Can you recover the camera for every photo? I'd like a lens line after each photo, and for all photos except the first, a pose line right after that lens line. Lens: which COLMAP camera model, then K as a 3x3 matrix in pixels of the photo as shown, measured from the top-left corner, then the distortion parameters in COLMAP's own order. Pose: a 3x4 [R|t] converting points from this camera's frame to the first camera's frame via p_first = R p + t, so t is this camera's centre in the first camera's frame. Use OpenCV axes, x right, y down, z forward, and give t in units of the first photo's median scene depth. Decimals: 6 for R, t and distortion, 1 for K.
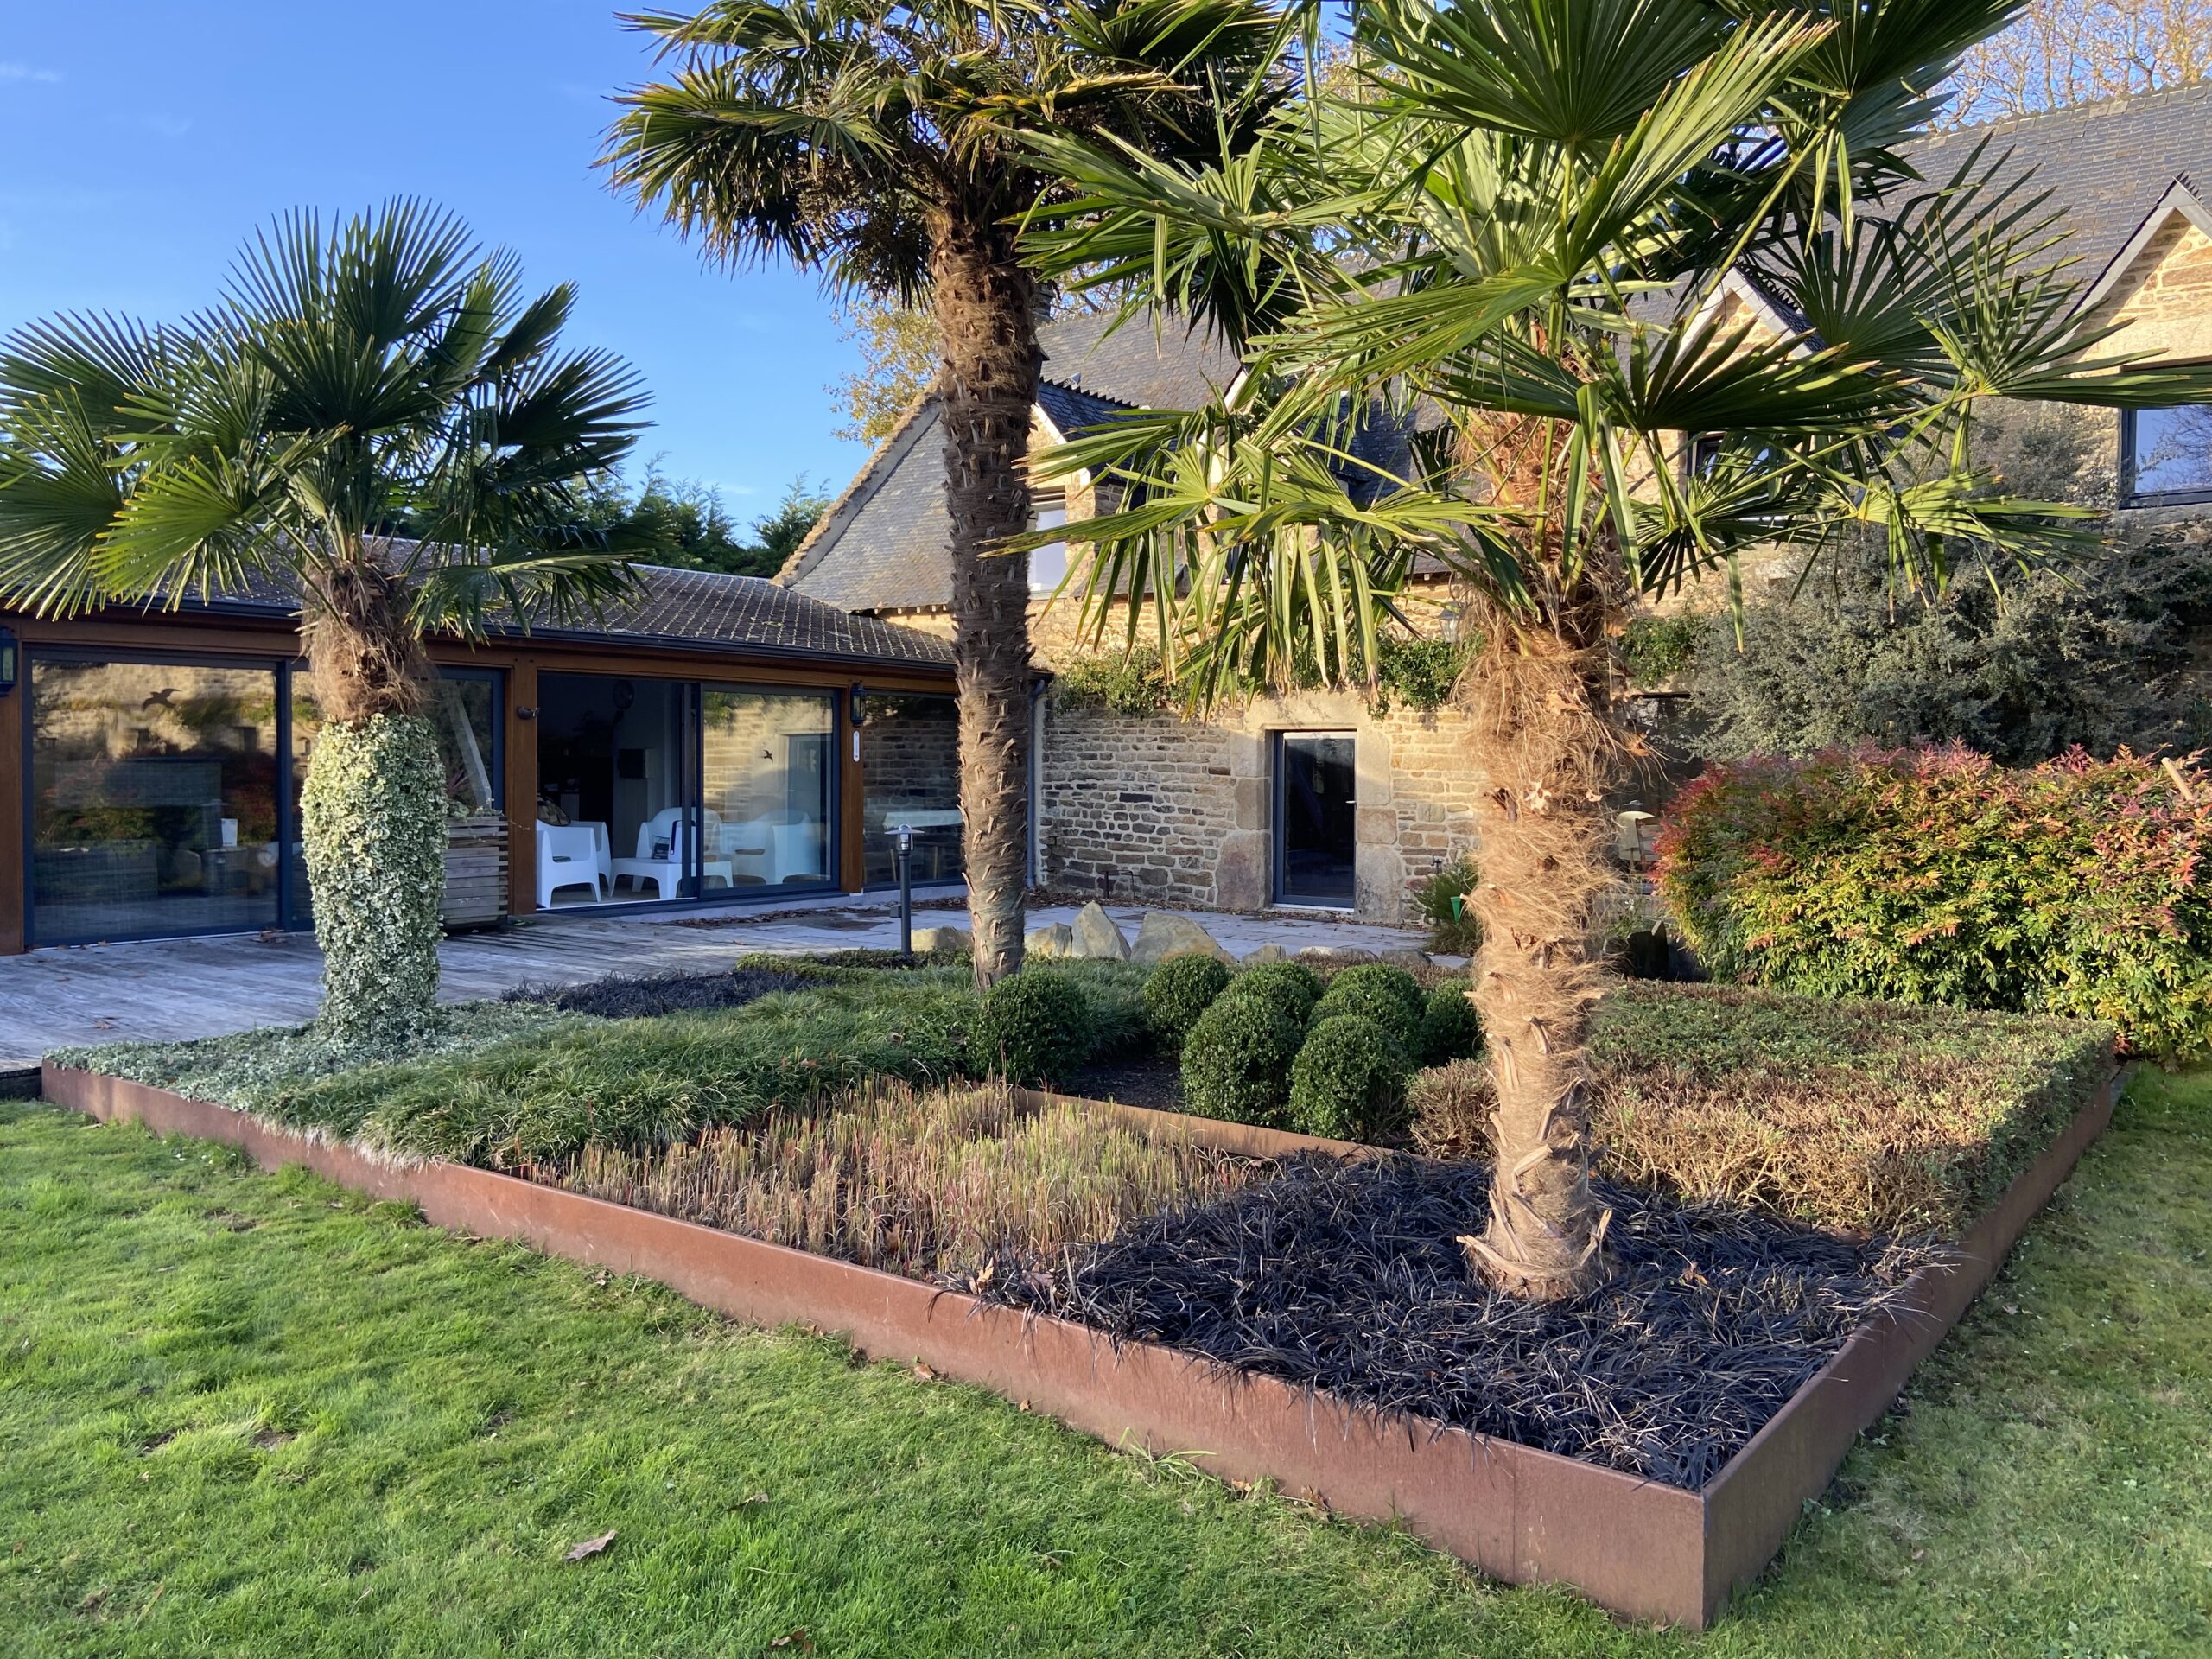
lens RADIAL K [[1447.8, 0, 1106.0], [0, 1447.8, 829.5], [0, 0, 1]] dist [0.001323, -0.000166]
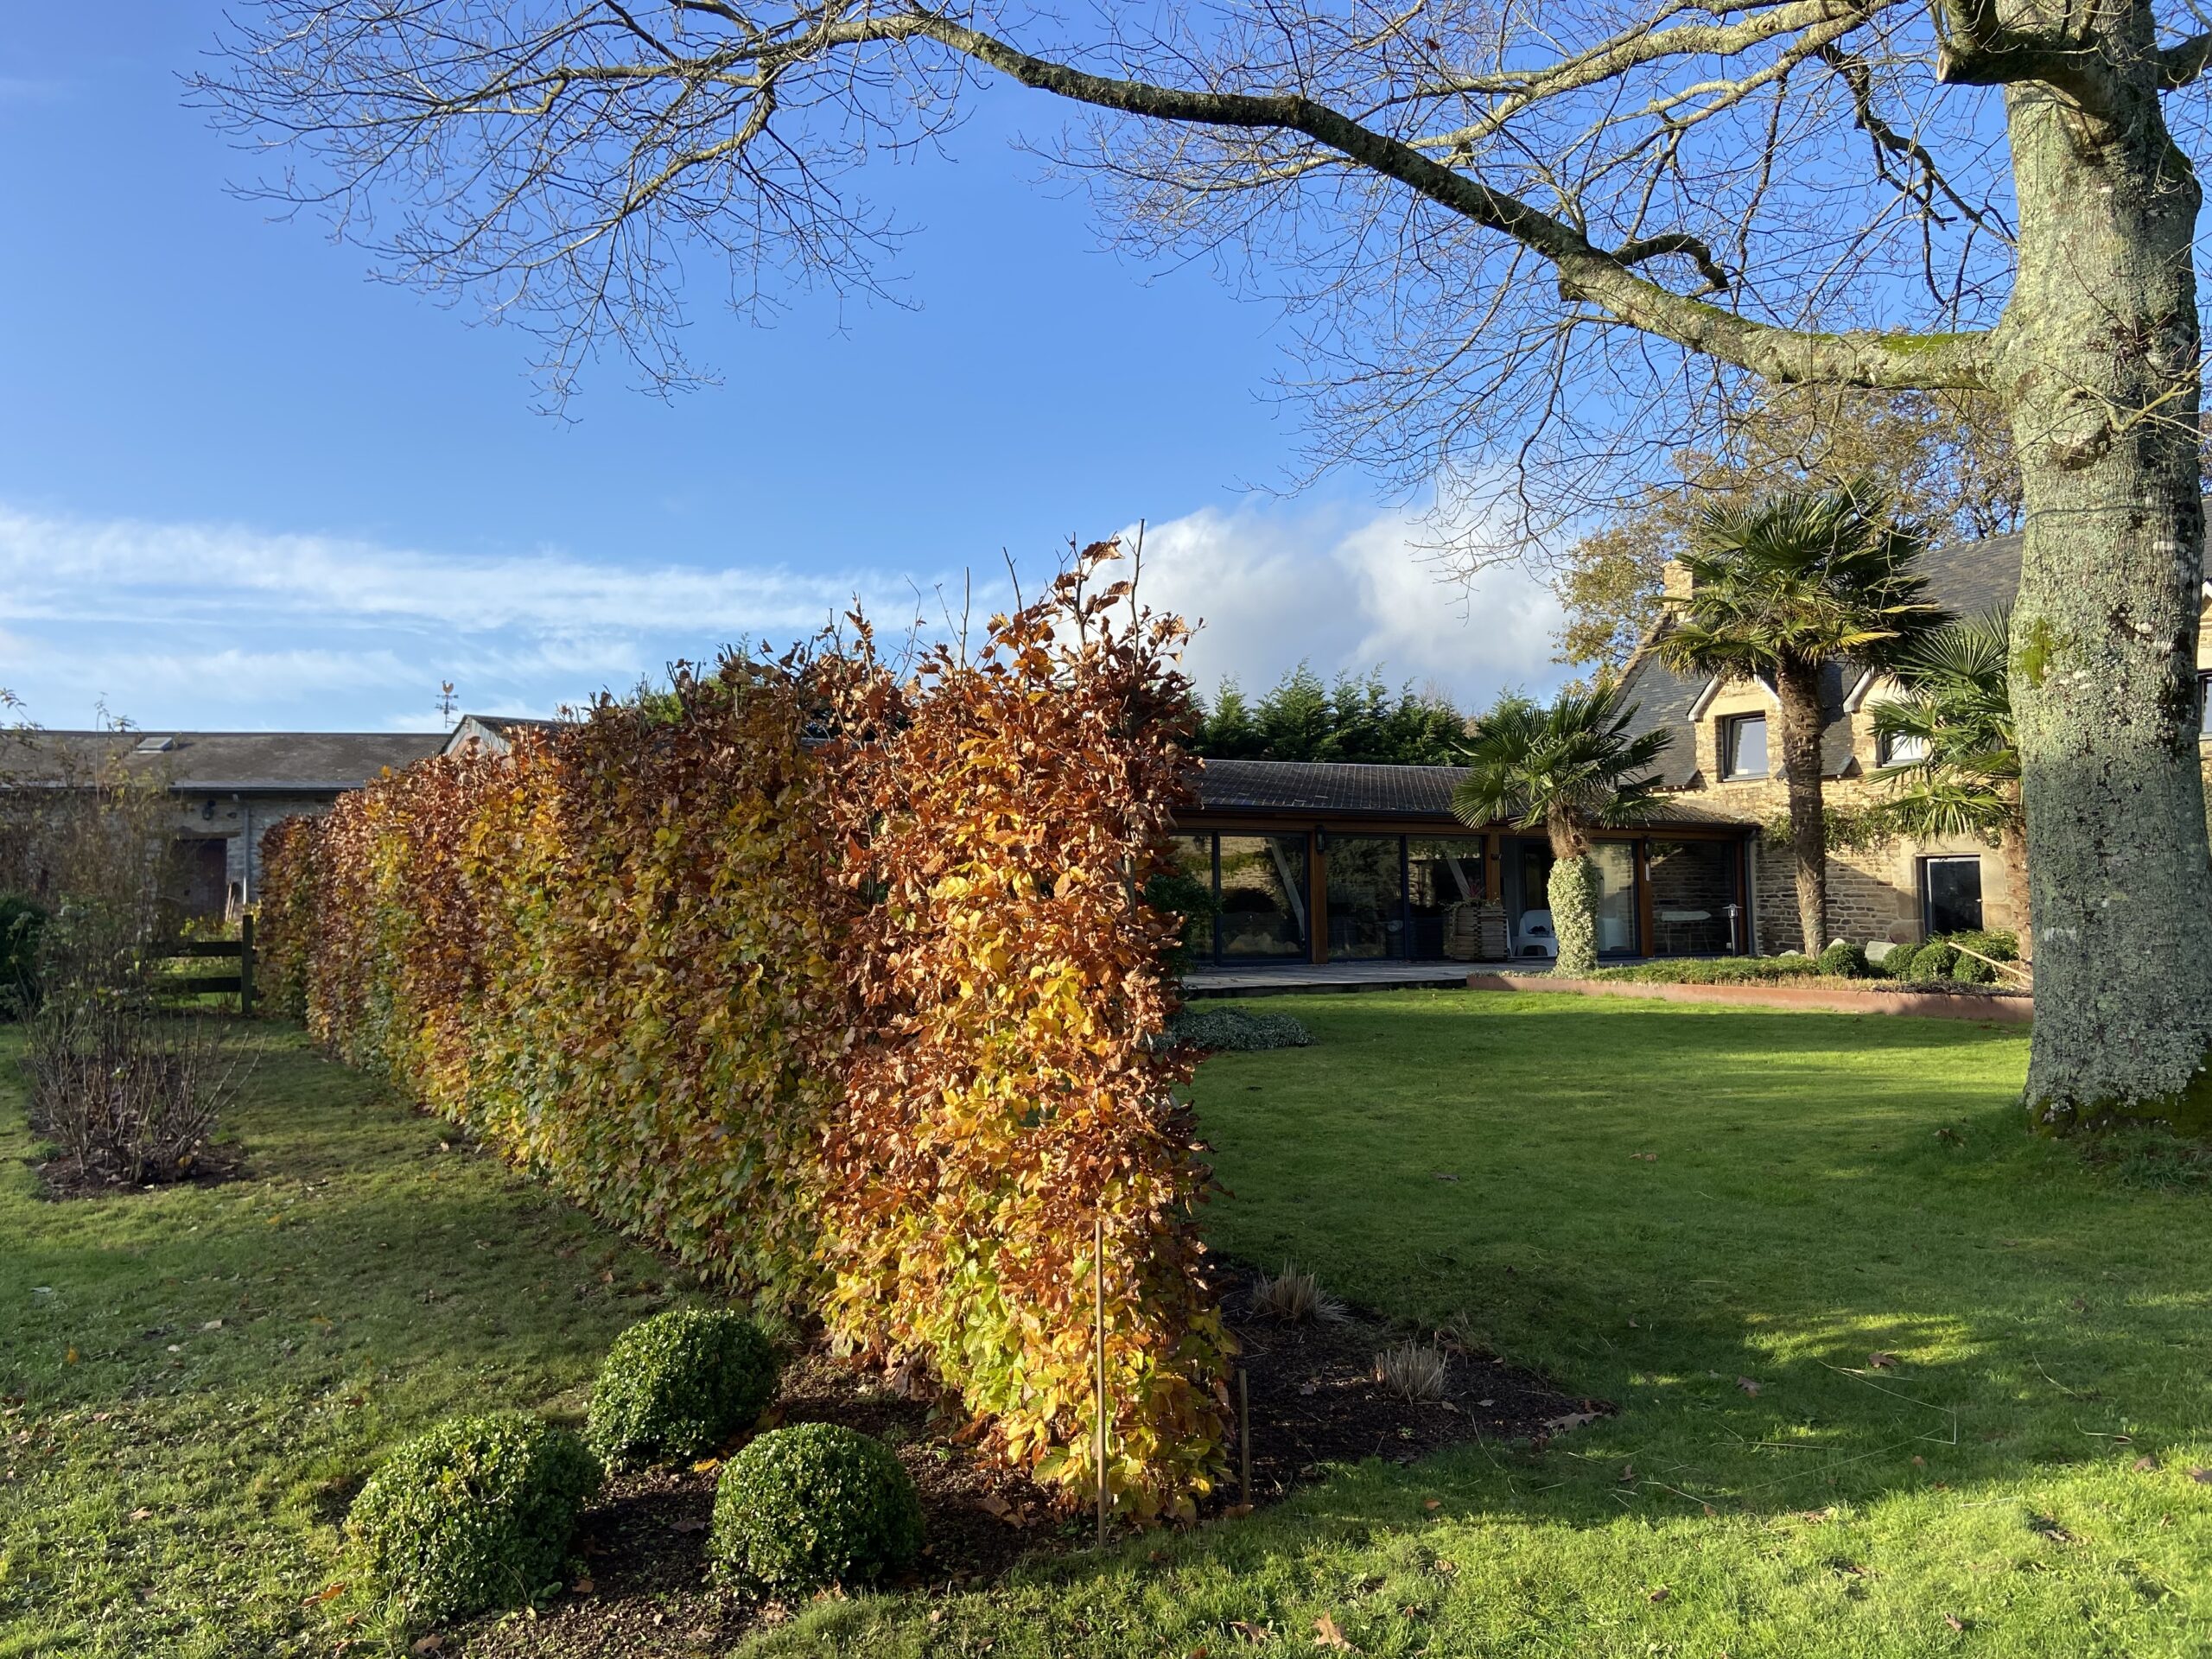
lens RADIAL K [[1447.8, 0, 1106.0], [0, 1447.8, 829.5], [0, 0, 1]] dist [0.001323, -0.000166]
pose [[0.928583, -0.031760, -0.369762, -0.118214], [-0.005649, 0.995006, -0.099650, 0.060191], [0.371081, 0.094622, 0.923767, -0.751331]]
